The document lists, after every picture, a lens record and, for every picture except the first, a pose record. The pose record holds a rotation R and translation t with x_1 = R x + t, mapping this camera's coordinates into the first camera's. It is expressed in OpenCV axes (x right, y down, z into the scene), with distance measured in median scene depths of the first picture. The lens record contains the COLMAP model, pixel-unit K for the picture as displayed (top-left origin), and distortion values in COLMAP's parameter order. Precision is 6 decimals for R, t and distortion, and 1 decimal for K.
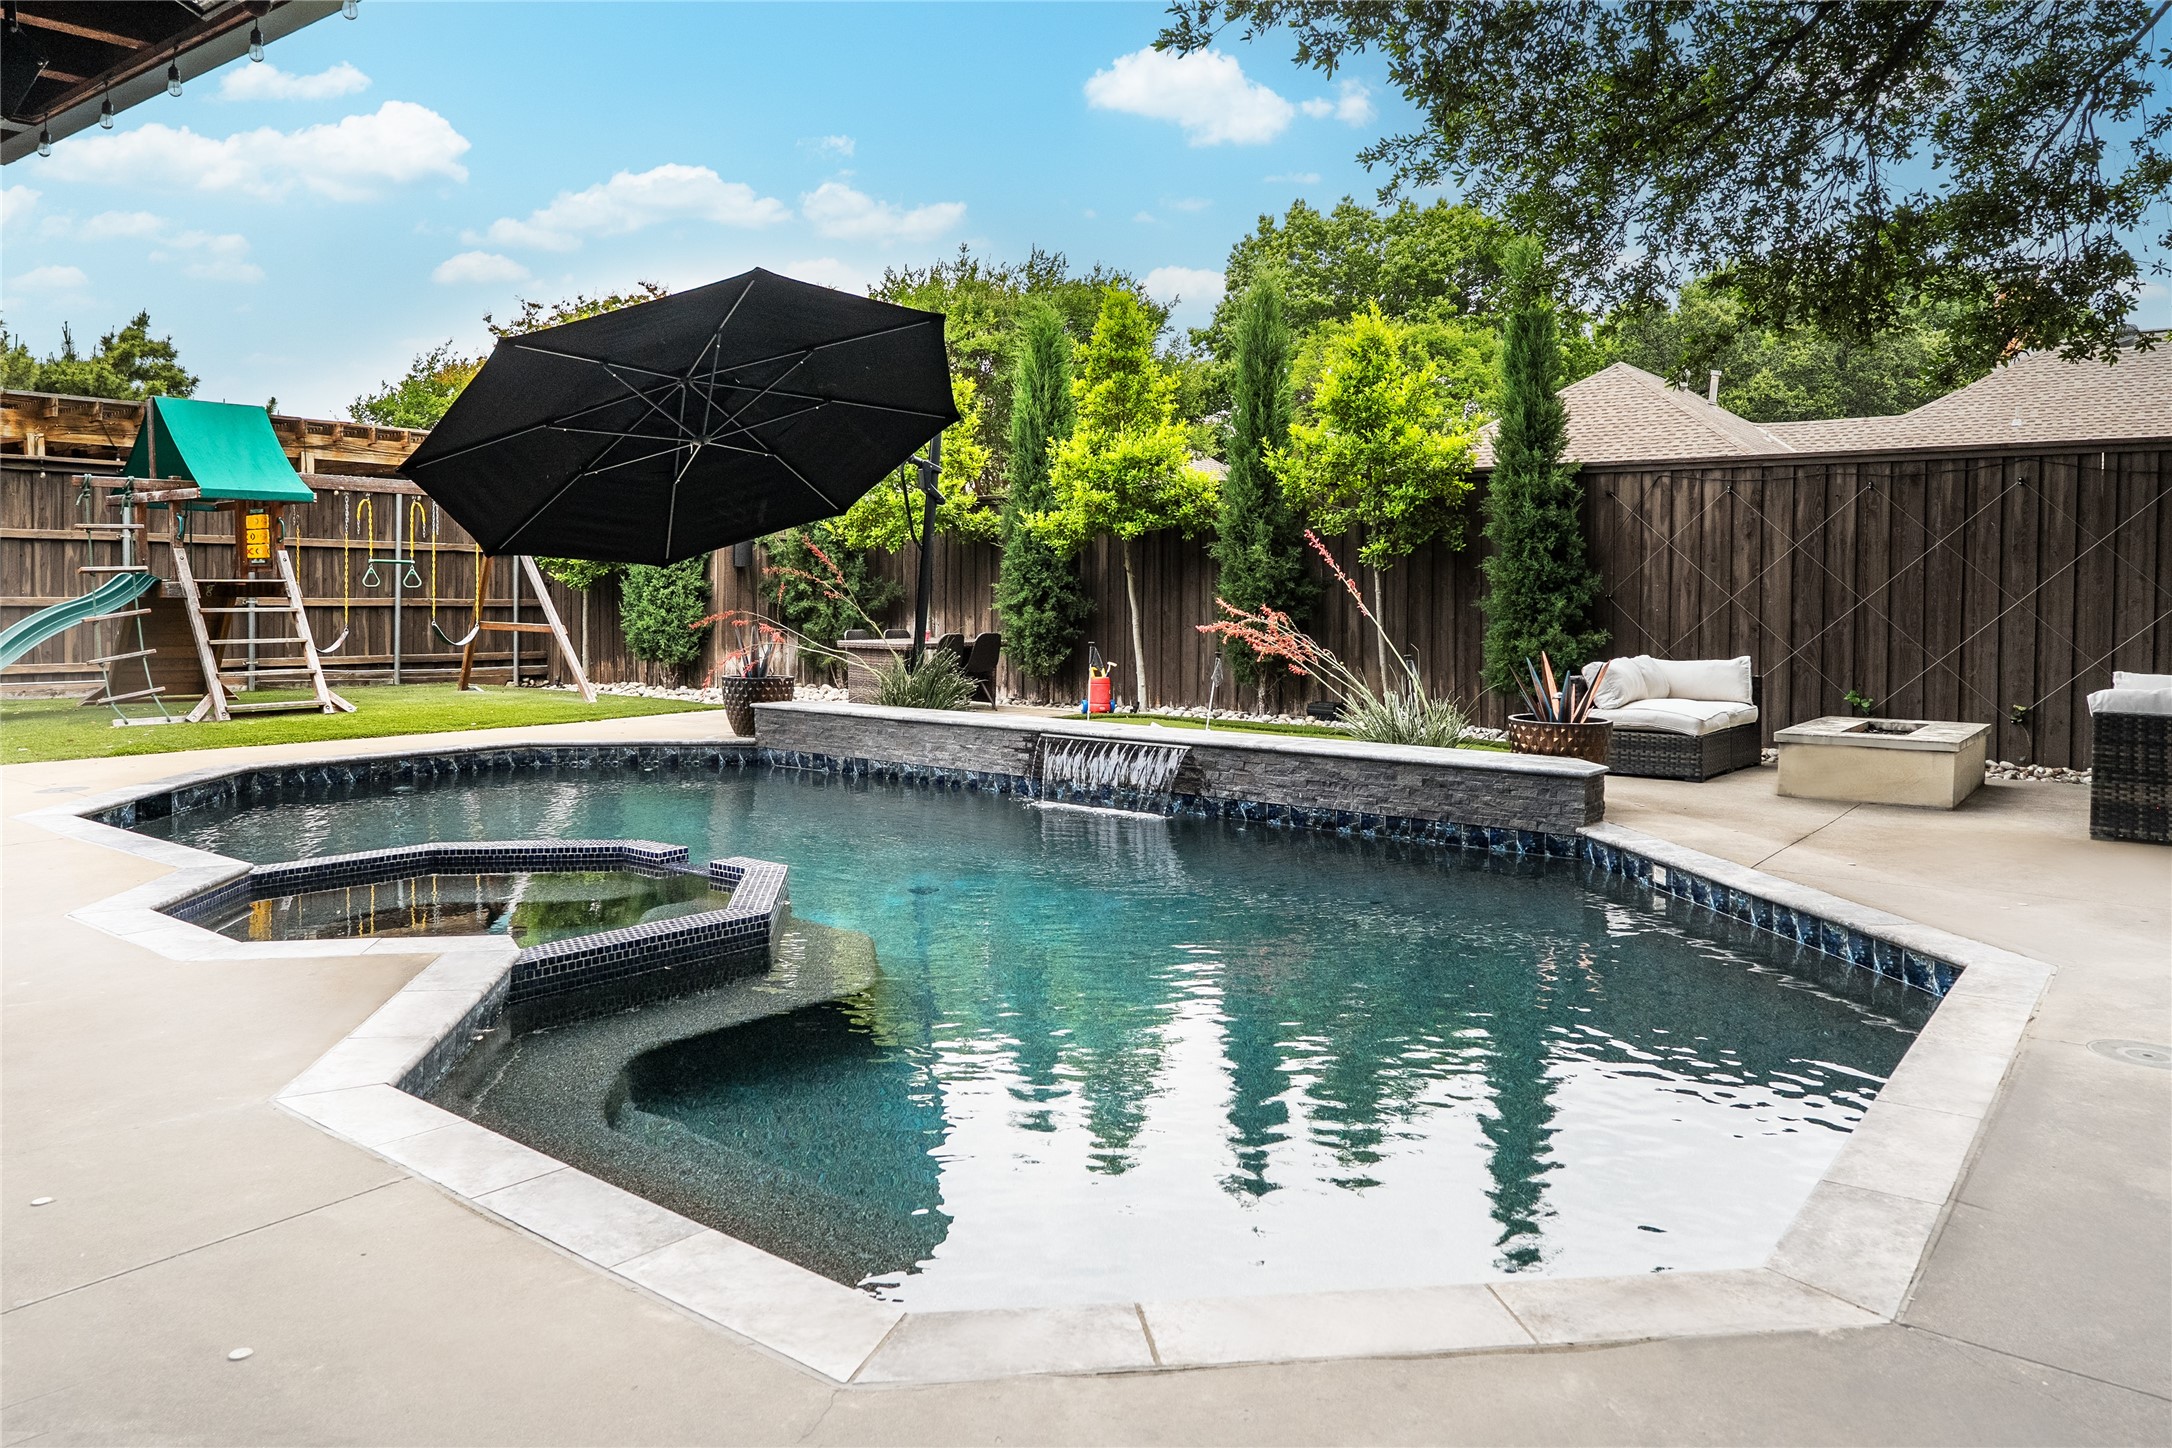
lens RADIAL K [[1463.2, 0, 1083.6], [0, 1463.2, 630.2], [0, 0, 1]] dist [0.022904, 0.000275]
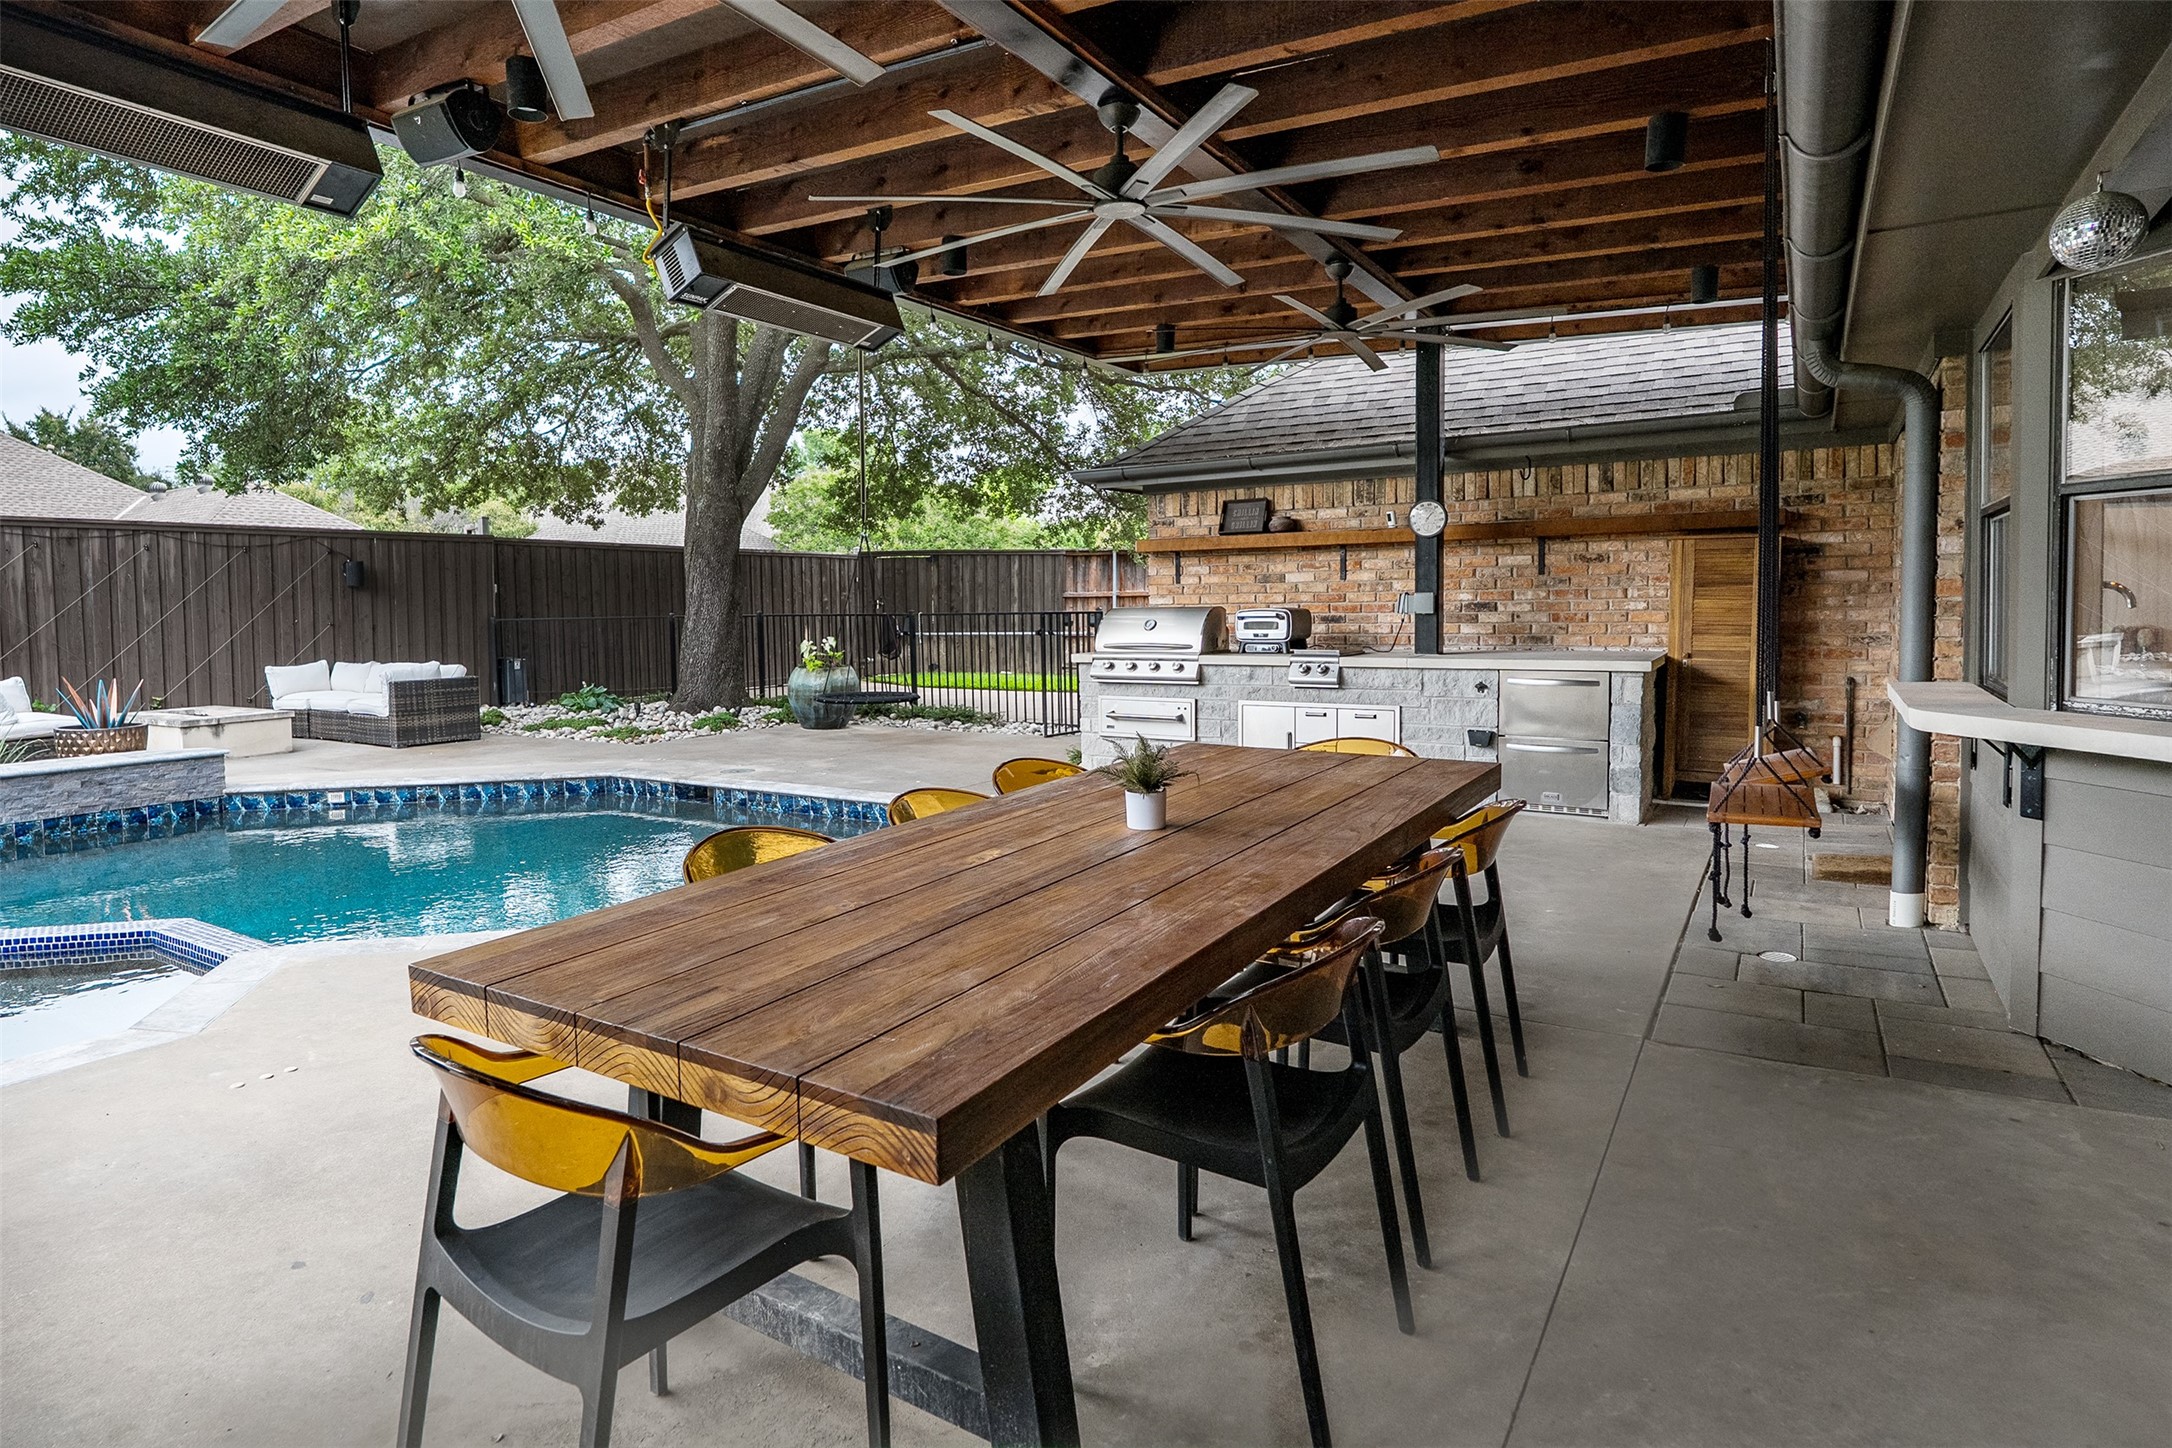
lens RADIAL K [[1200.7, 0, 1109.5], [0, 1200.7, 714.7], [0, 0, 1]] dist [-0.004059, -0.001549]
pose [[-0.147264, -0.099141, 0.984116, -0.695097], [0.040922, 0.993501, 0.106210, -0.020998], [-0.988250, 0.055913, -0.142250, 0.220318]]
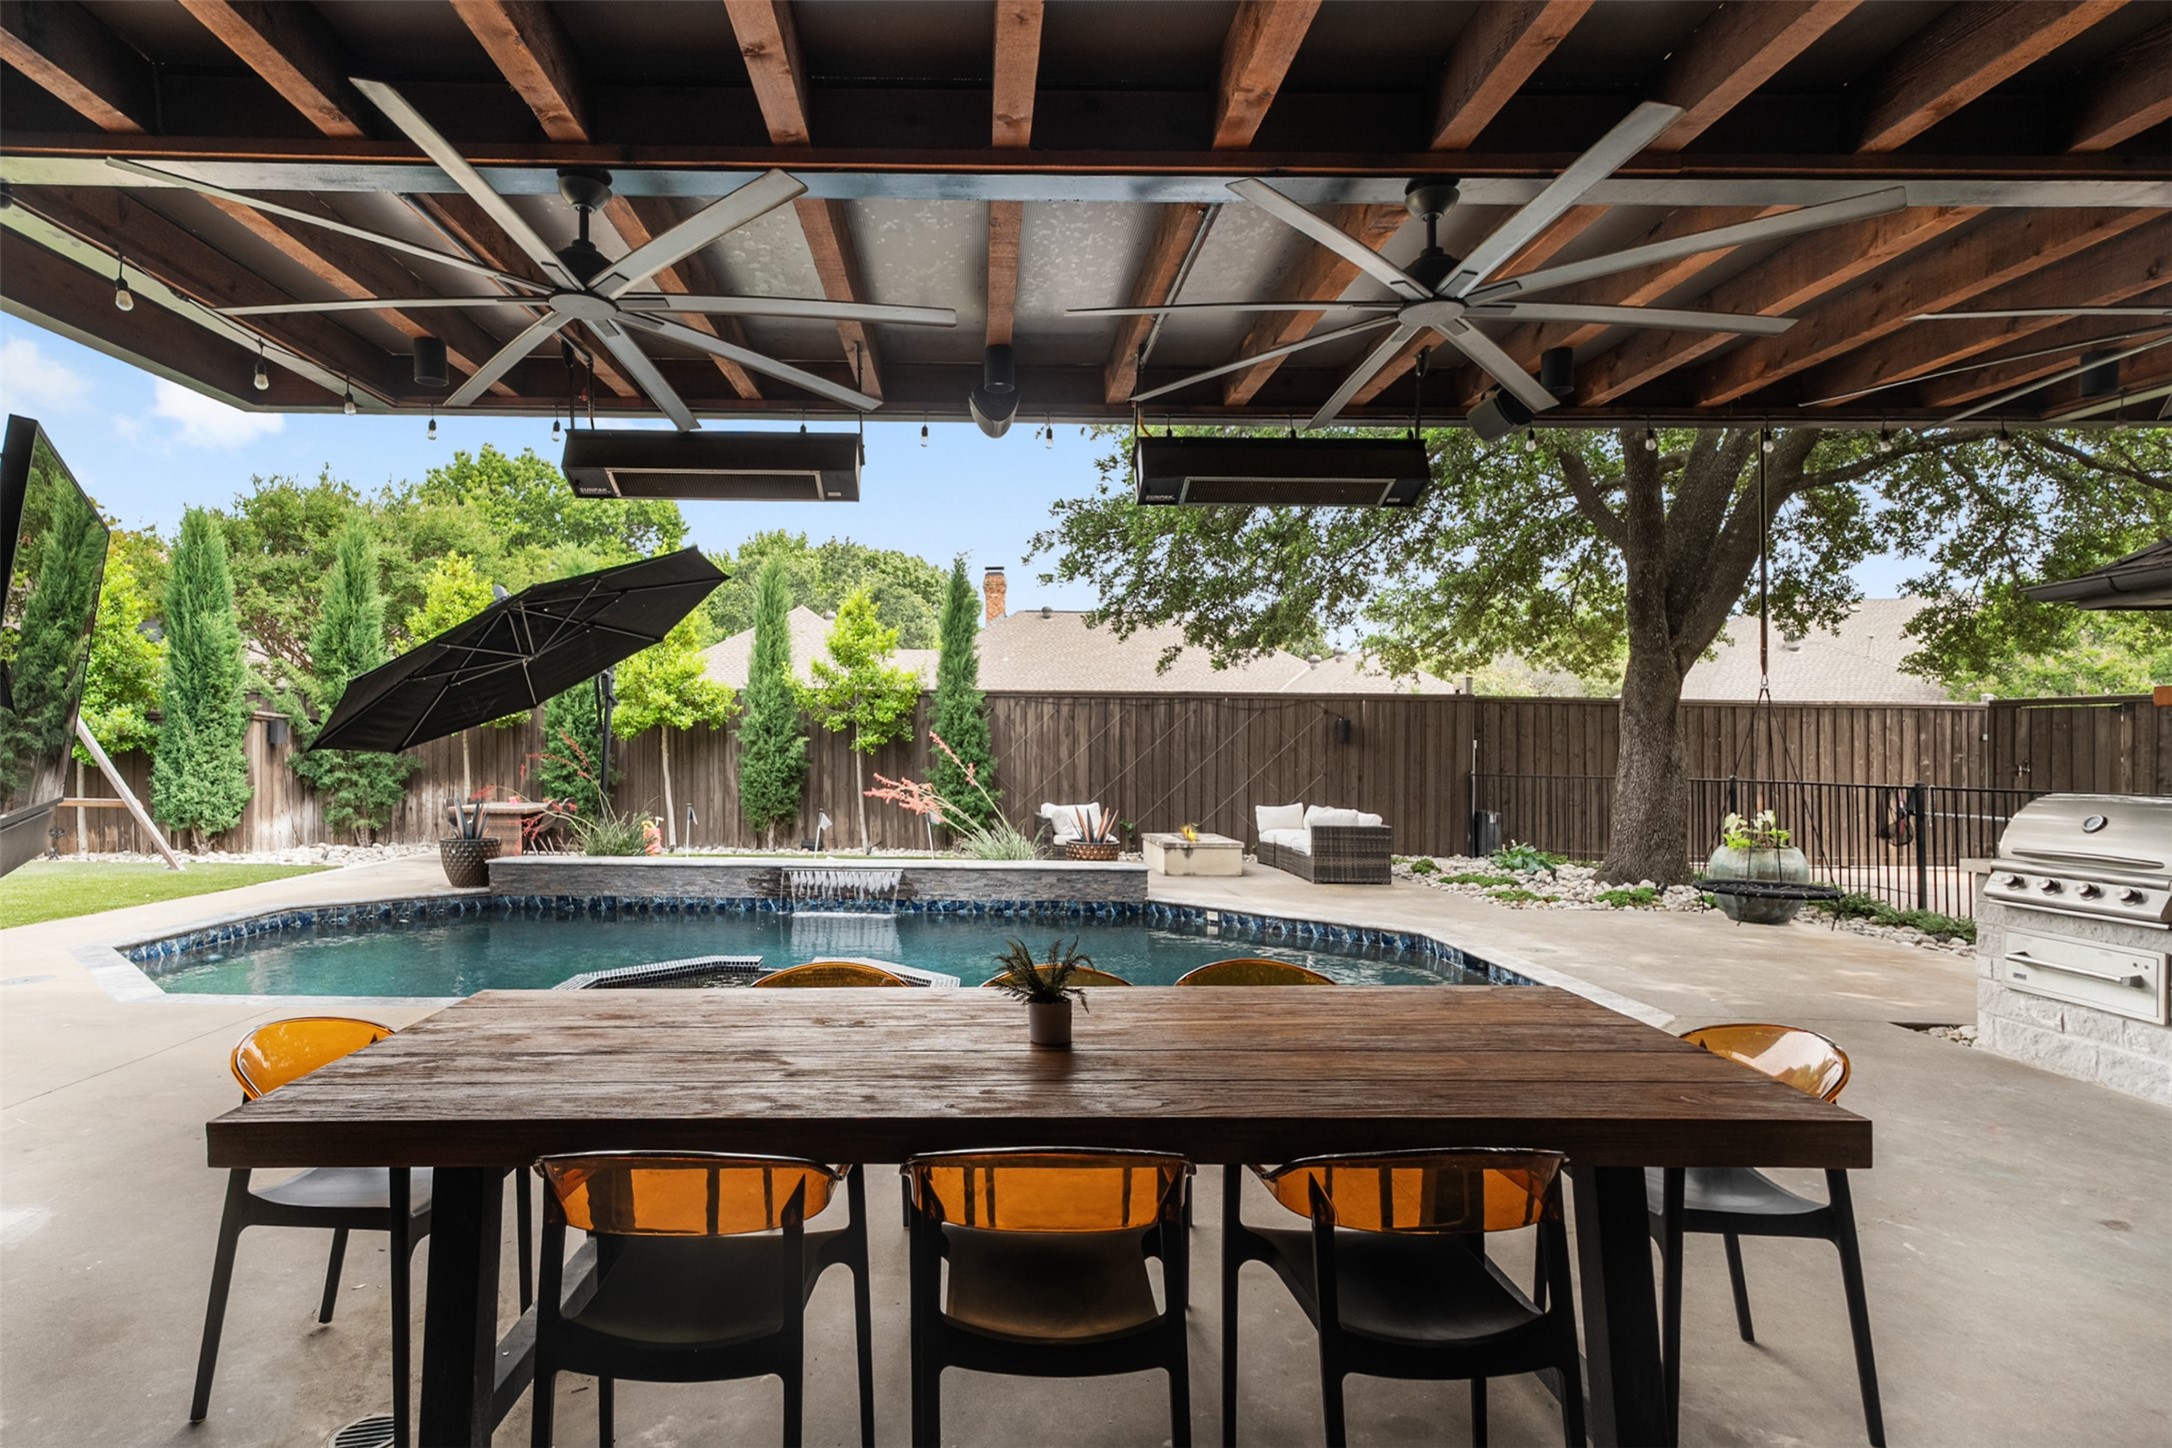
lens RADIAL K [[1155.1, 0, 896.1], [0, 1155.1, 766.3], [0, 0, 1]] dist [0.005147, 0.002065]
pose [[0.794938, -0.006572, 0.606655, -0.603964], [0.012637, 0.999904, -0.005727, -0.022128], [-0.606559, 0.012219, 0.794945, 0.006141]]
